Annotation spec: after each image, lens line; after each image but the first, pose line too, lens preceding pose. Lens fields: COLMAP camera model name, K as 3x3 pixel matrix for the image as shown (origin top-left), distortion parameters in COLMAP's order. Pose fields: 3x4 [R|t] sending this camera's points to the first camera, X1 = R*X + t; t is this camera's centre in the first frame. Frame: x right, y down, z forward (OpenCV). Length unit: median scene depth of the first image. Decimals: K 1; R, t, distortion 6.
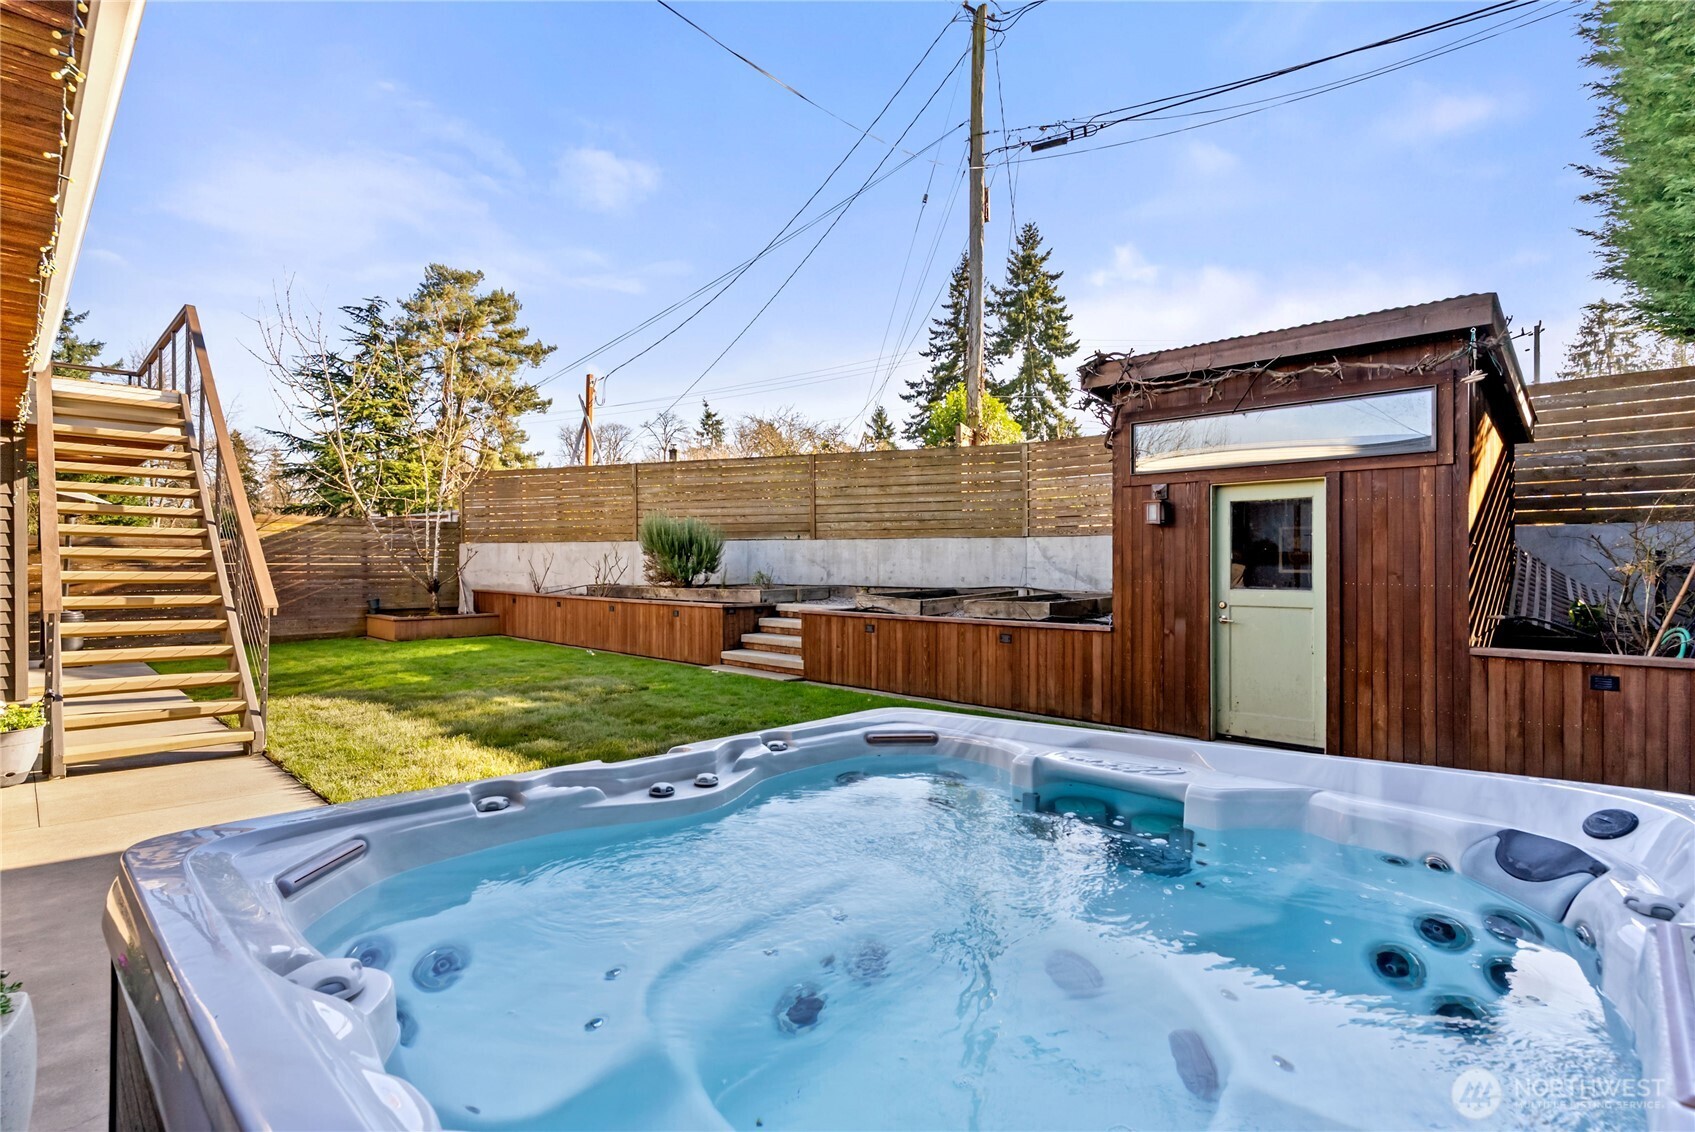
lens RADIAL K [[809.2, 0, 847.5], [0, 809.2, 566.0], [0, 0, 1]] dist [-0.000851, 0.000370]
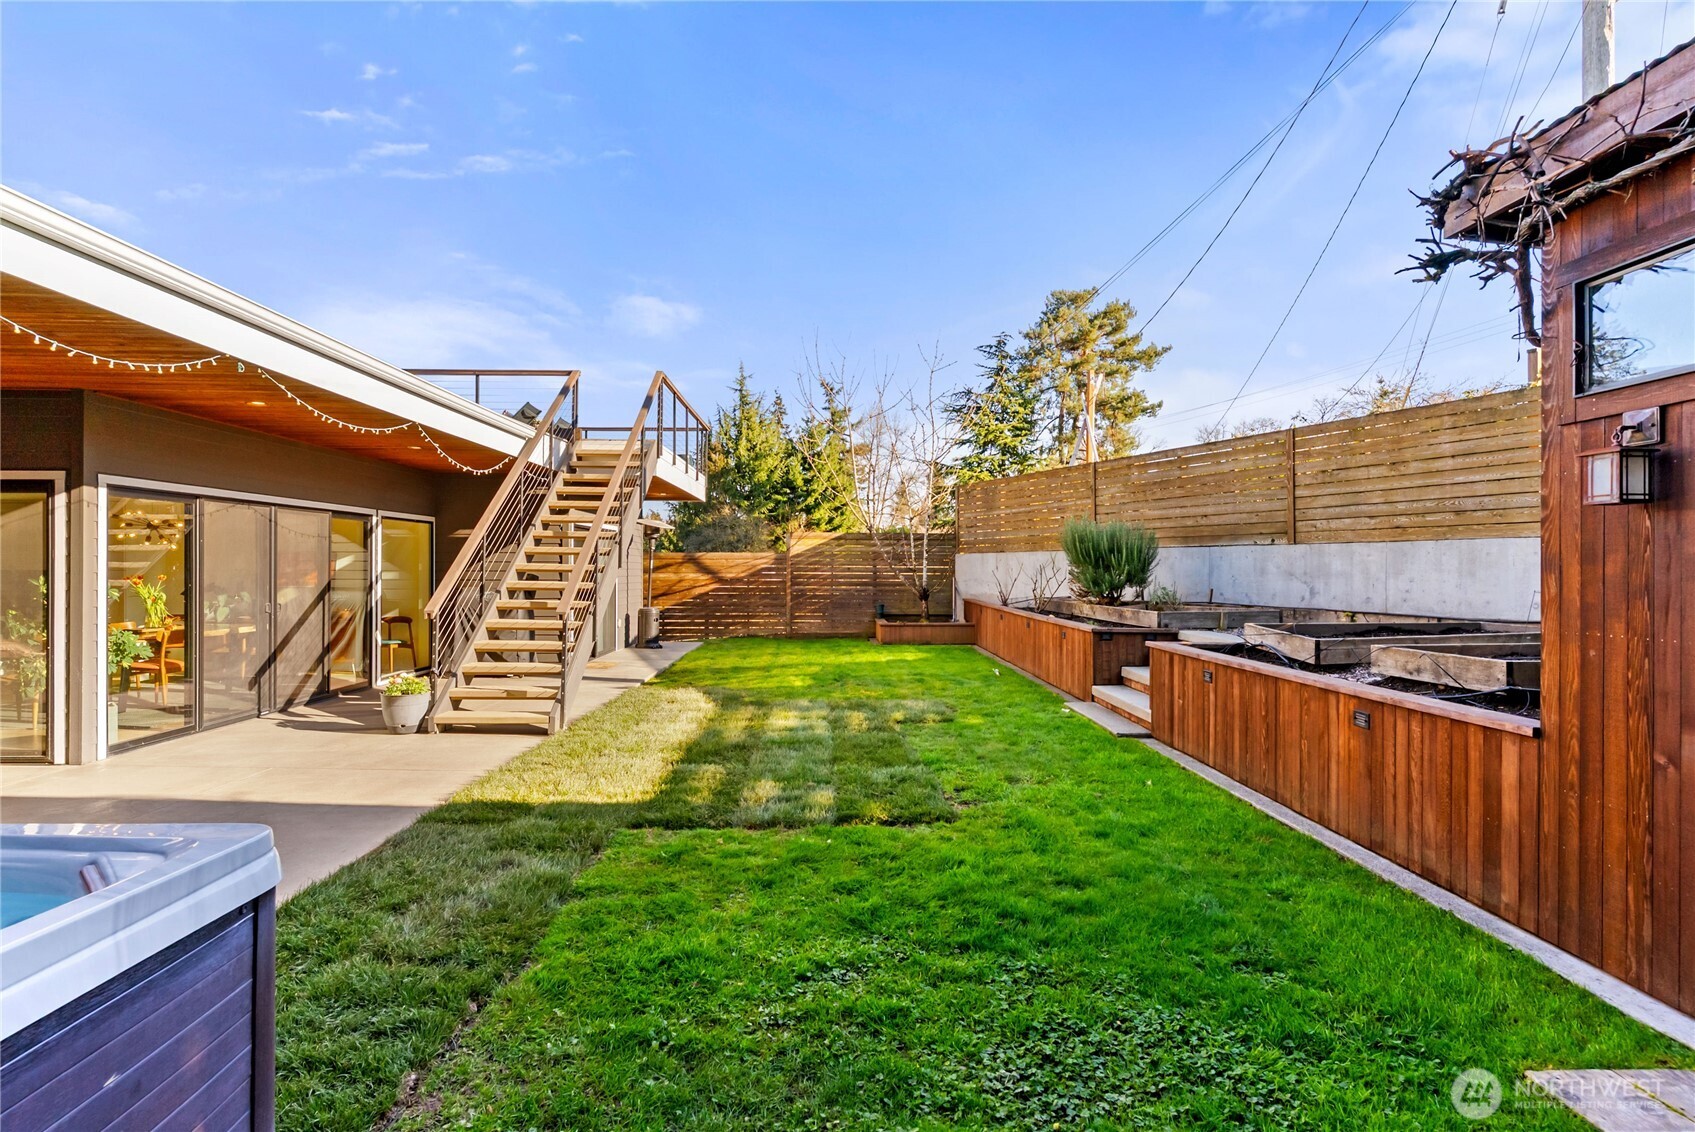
lens RADIAL K [[809.2, 0, 847.5], [0, 809.2, 566.0], [0, 0, 1]] dist [-0.000851, 0.000370]
pose [[0.712398, -0.000334, -0.701776, 0.188134], [-0.005244, 0.999969, -0.005799, -0.006817], [0.701756, 0.007811, 0.712374, 0.195835]]
